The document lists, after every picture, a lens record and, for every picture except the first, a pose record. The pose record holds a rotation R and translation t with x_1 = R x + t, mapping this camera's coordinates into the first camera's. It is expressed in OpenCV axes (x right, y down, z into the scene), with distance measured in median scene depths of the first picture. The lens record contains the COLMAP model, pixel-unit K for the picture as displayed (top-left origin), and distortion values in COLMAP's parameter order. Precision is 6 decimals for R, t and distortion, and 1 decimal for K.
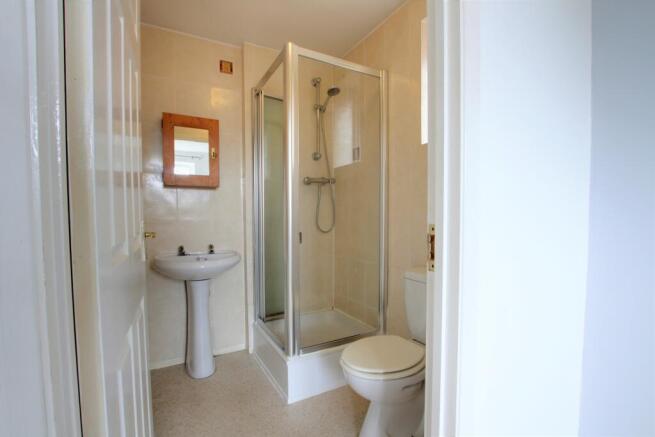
lens RADIAL K [[301.9, 0, 326.5], [0, 301.9, 219.6], [0, 0, 1]] dist [-0.031329, 0.001395]
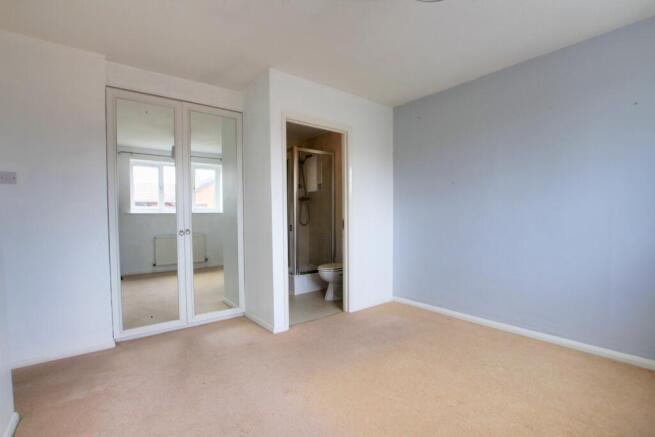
lens RADIAL K [[301.9, 0, 327.5], [0, 301.9, 216.1], [0, 0, 1]] dist [-0.031329, 0.001395]
pose [[0.983860, -0.003583, 0.178905, -0.232710], [0.003184, 0.999992, 0.002521, -0.019027], [-0.178912, -0.001911, 0.983863, -1.106875]]
